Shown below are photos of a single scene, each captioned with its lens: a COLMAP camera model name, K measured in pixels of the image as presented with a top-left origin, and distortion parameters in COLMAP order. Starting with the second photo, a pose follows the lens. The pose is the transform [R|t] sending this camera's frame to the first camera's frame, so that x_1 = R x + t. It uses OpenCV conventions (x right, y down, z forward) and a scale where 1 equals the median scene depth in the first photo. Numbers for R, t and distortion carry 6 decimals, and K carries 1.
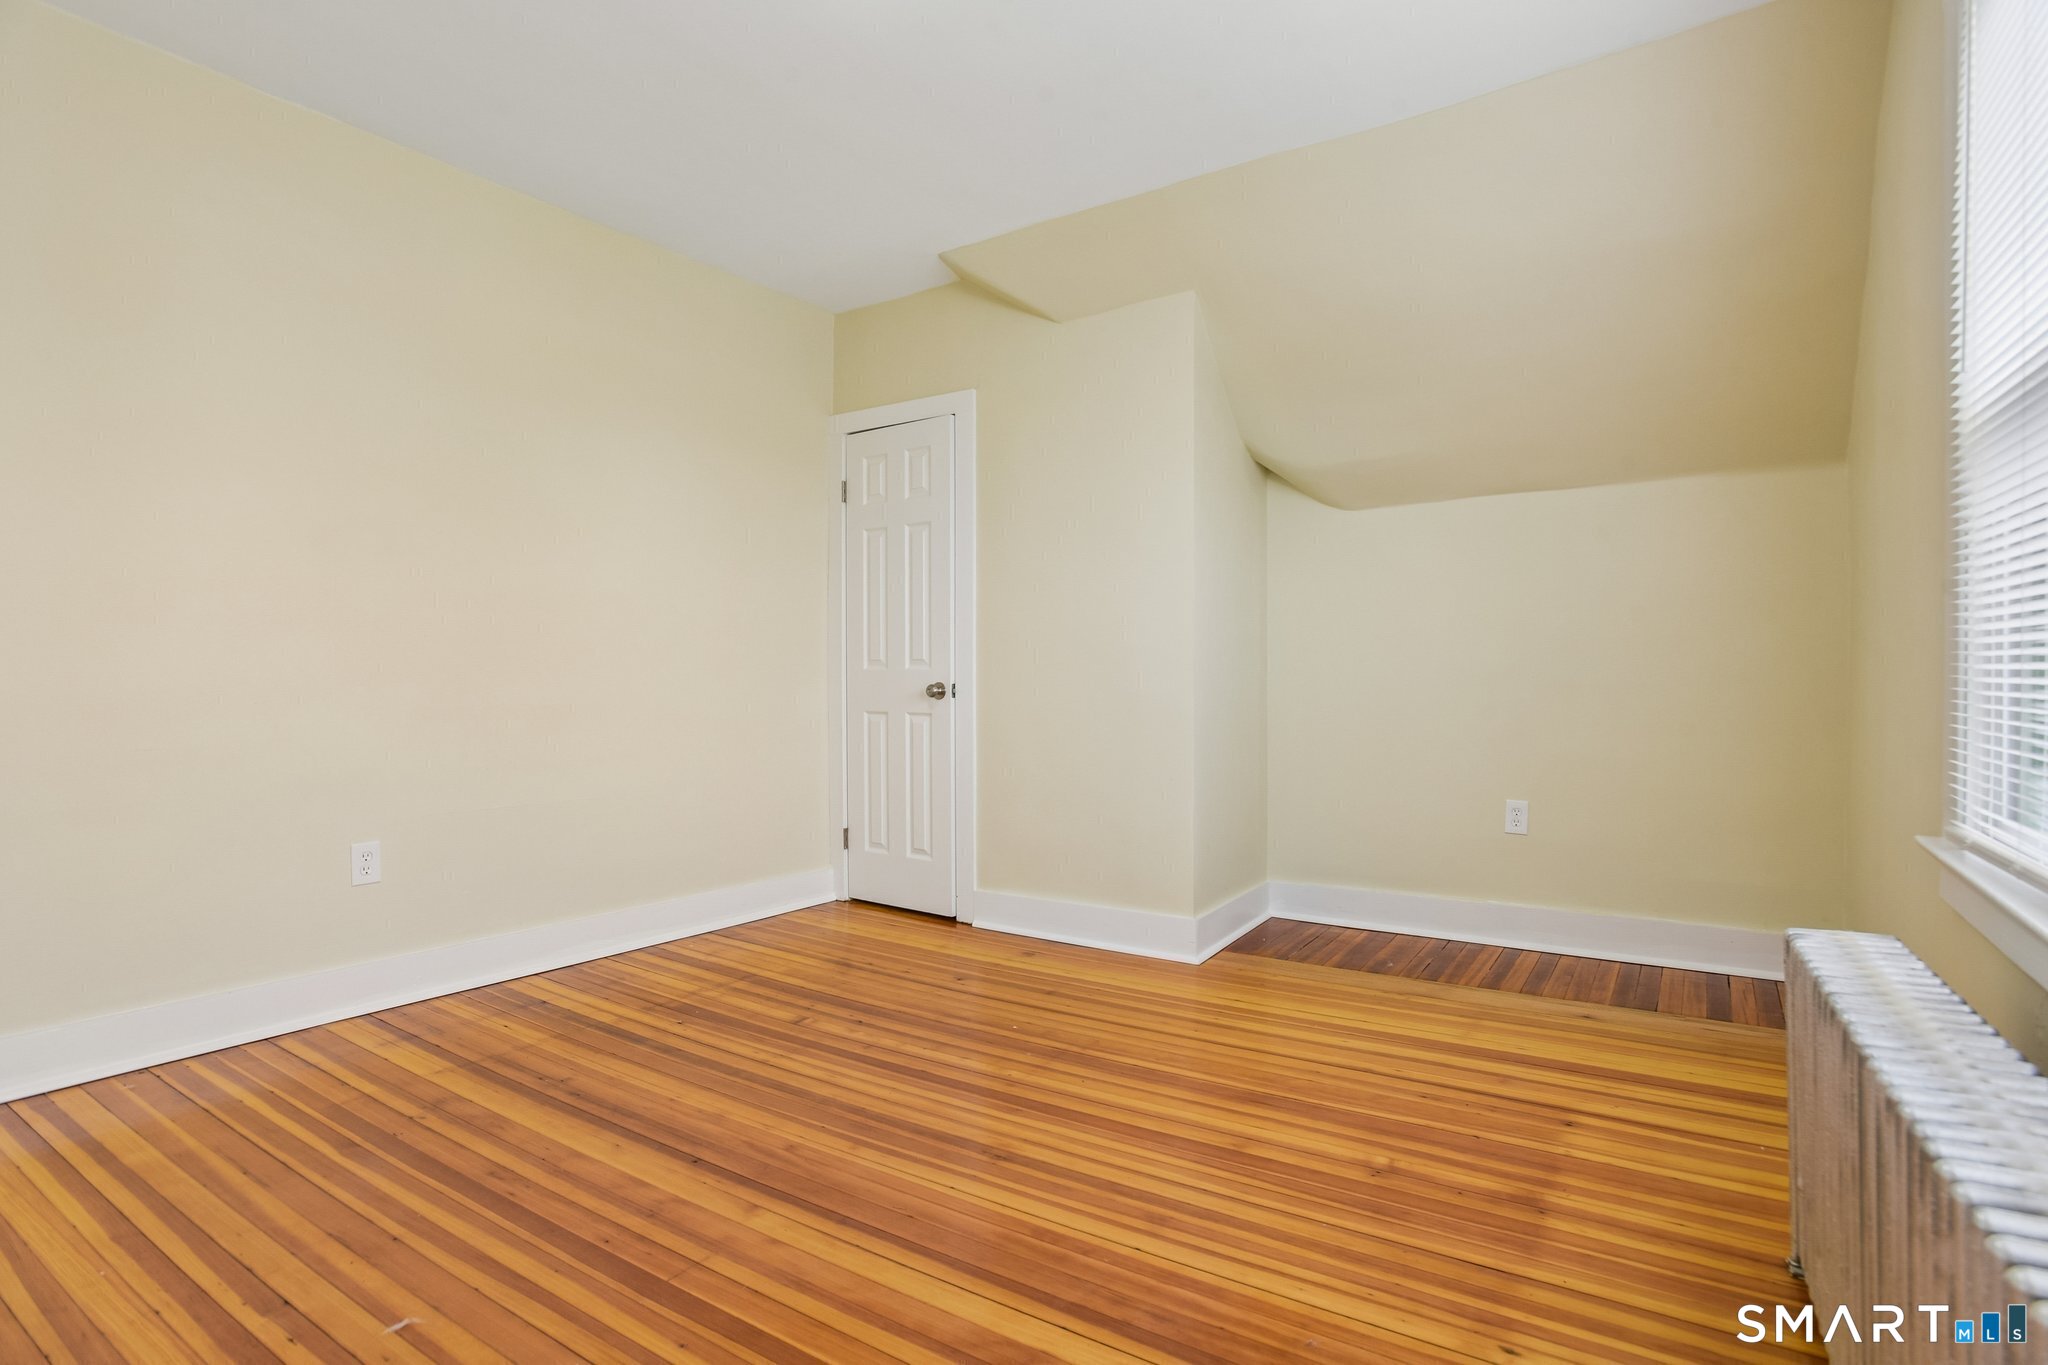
lens RADIAL K [[996.3, 0, 1034.9], [0, 996.3, 681.6], [0, 0, 1]] dist [-0.070017, 0.031136]
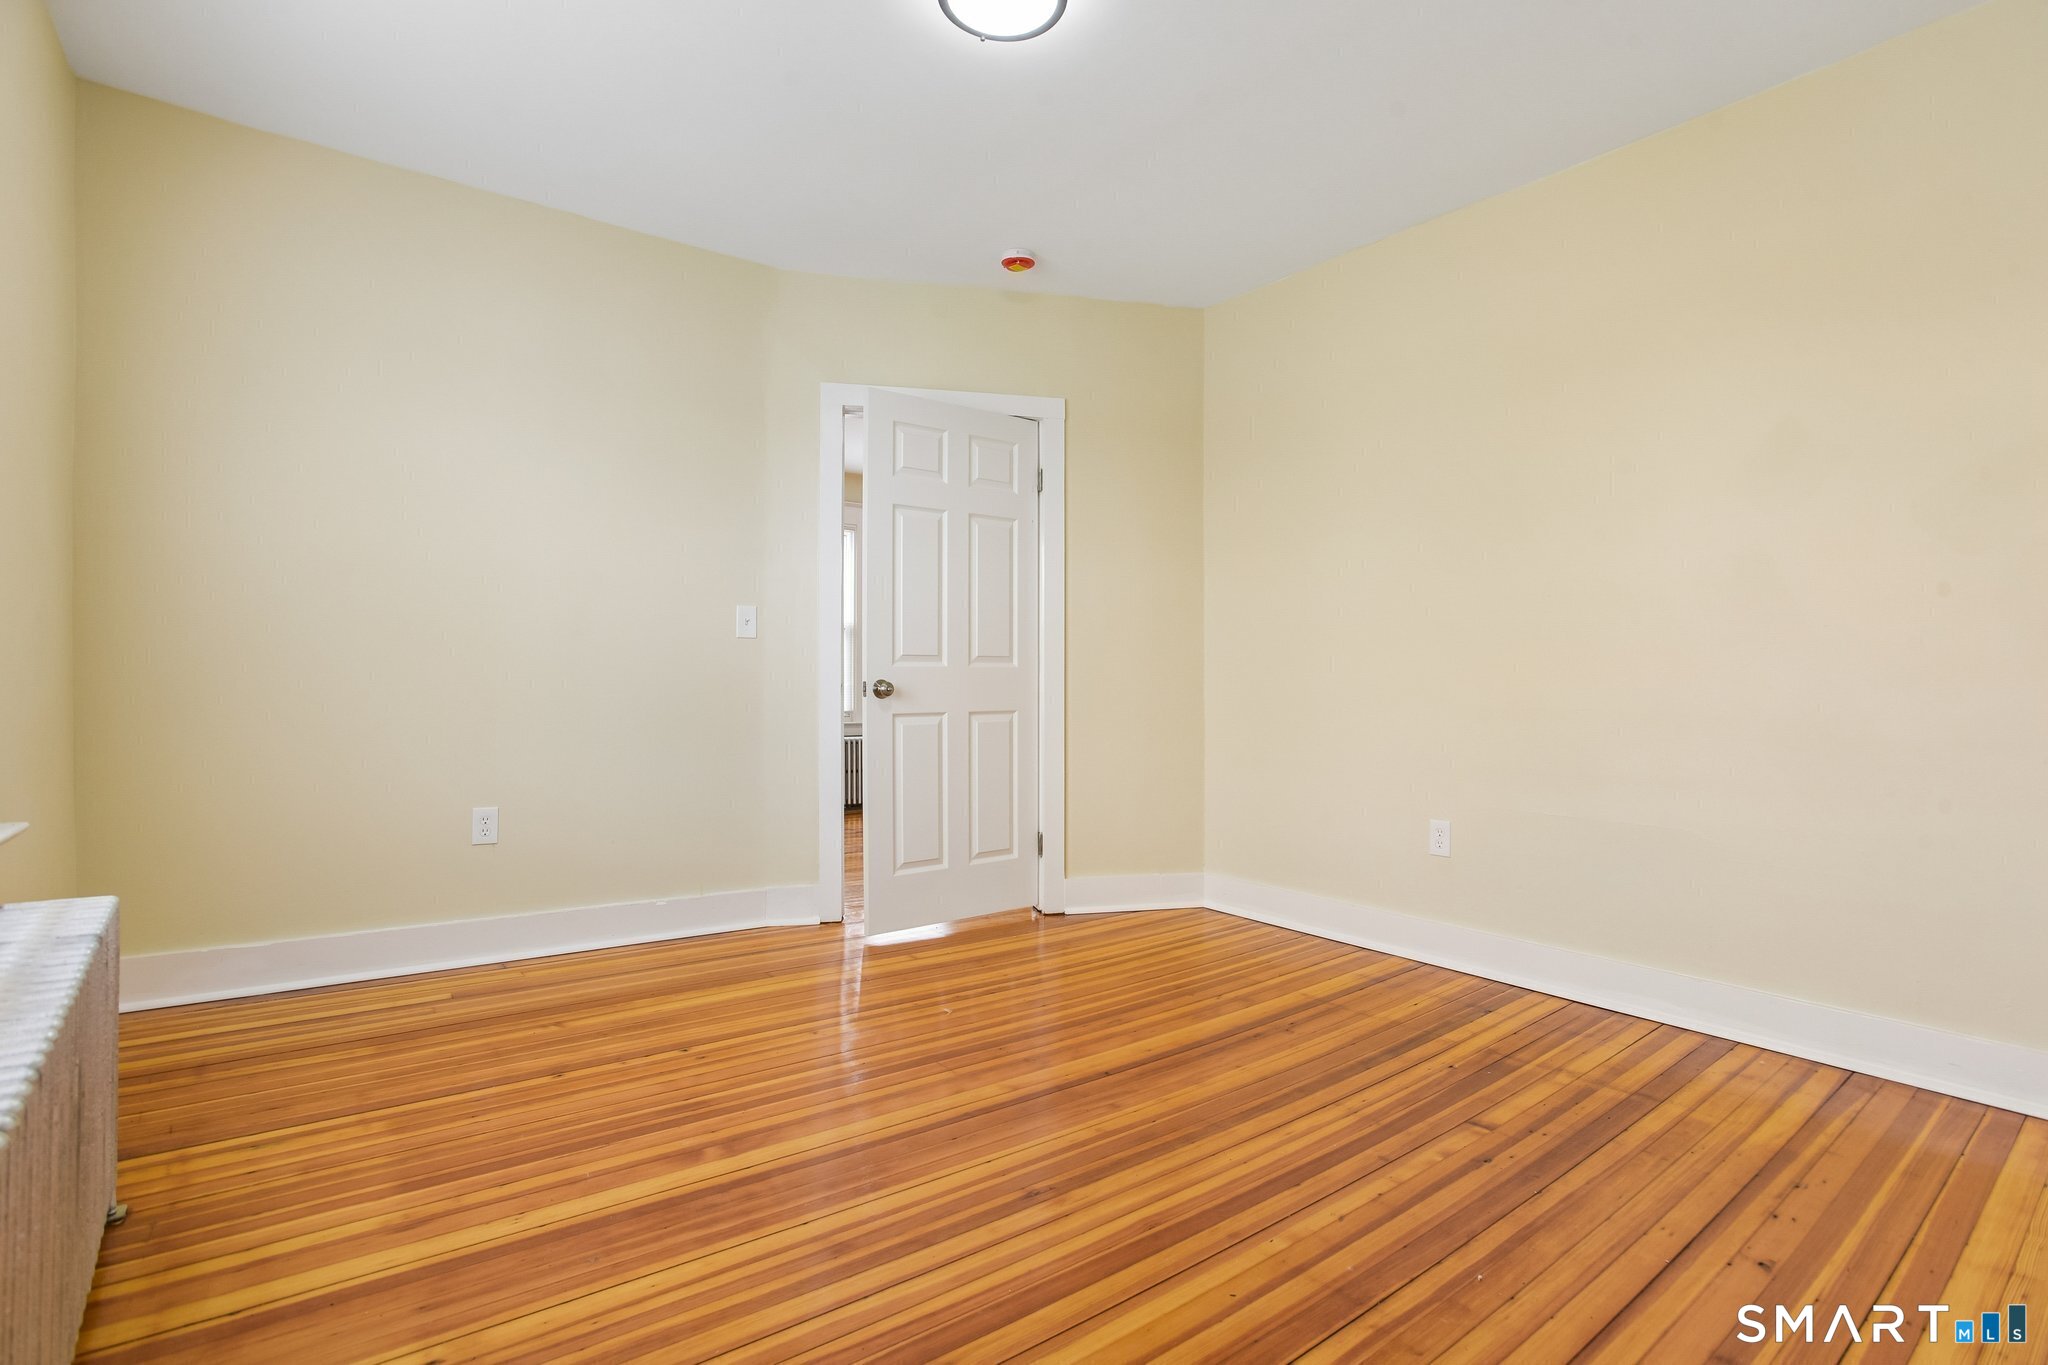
lens RADIAL K [[985.8, 0, 1024.0], [0, 985.8, 682.5], [0, 0, 1]] dist [-0.003564, 0.011192]
pose [[-0.322643, 0.003261, -0.946515, 0.706000], [-0.001609, 0.999991, 0.003993, -0.004189], [0.946520, 0.002811, -0.322634, 1.067856]]
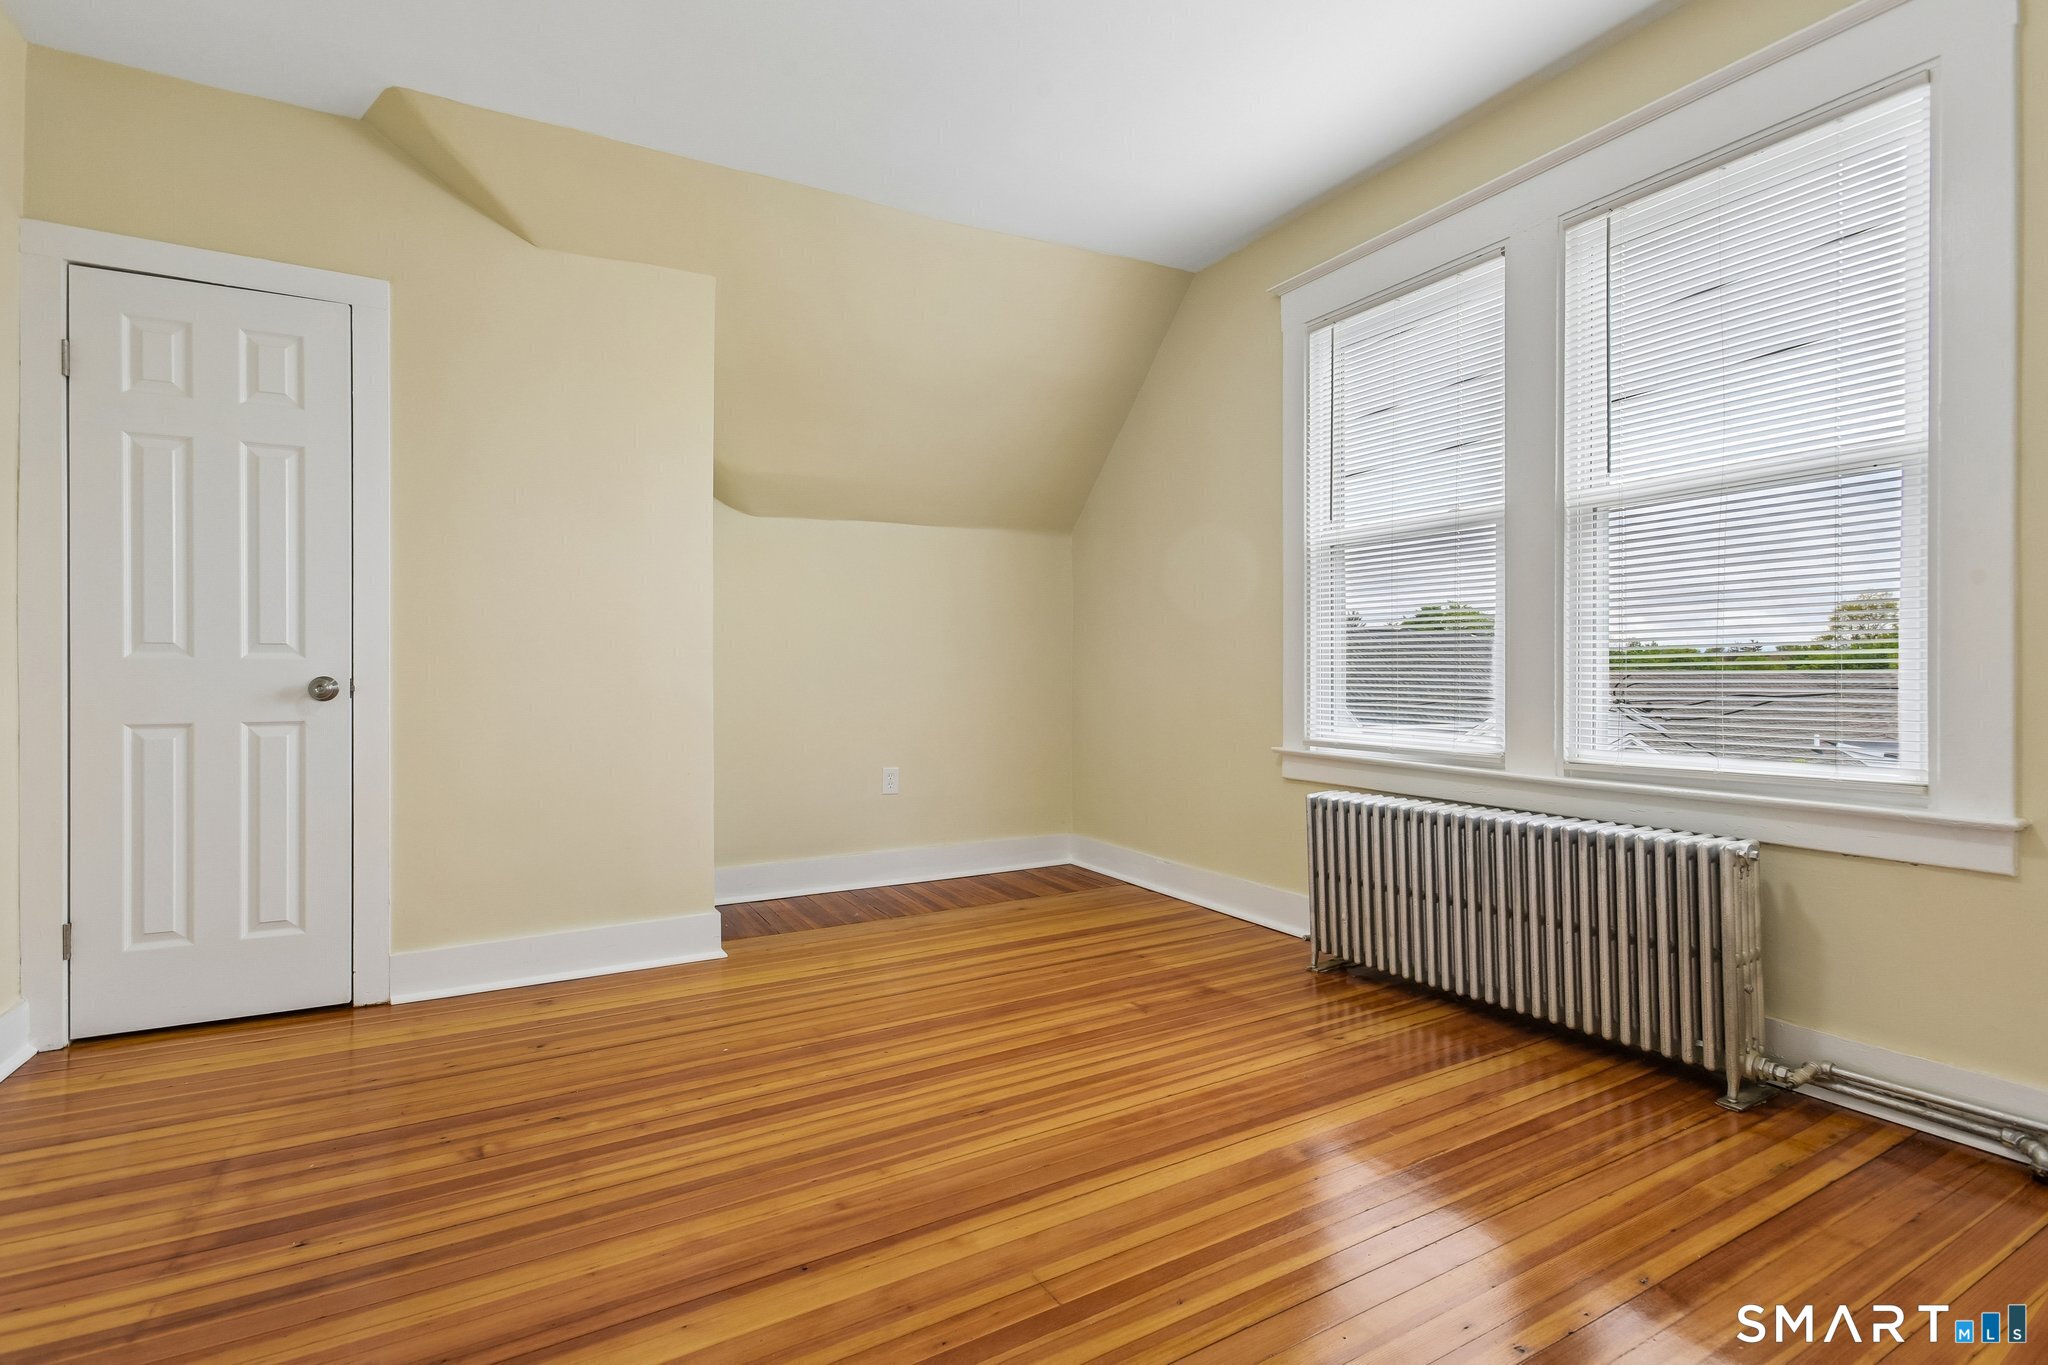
lens RADIAL K [[985.8, 0, 1024.0], [0, 985.8, 682.5], [0, 0, 1]] dist [-0.003564, 0.011192]
pose [[0.453169, -0.009065, 0.891379, -0.811884], [0.003441, 0.999959, 0.008420, 0.000556], [-0.891418, -0.000748, 0.453181, 0.384703]]
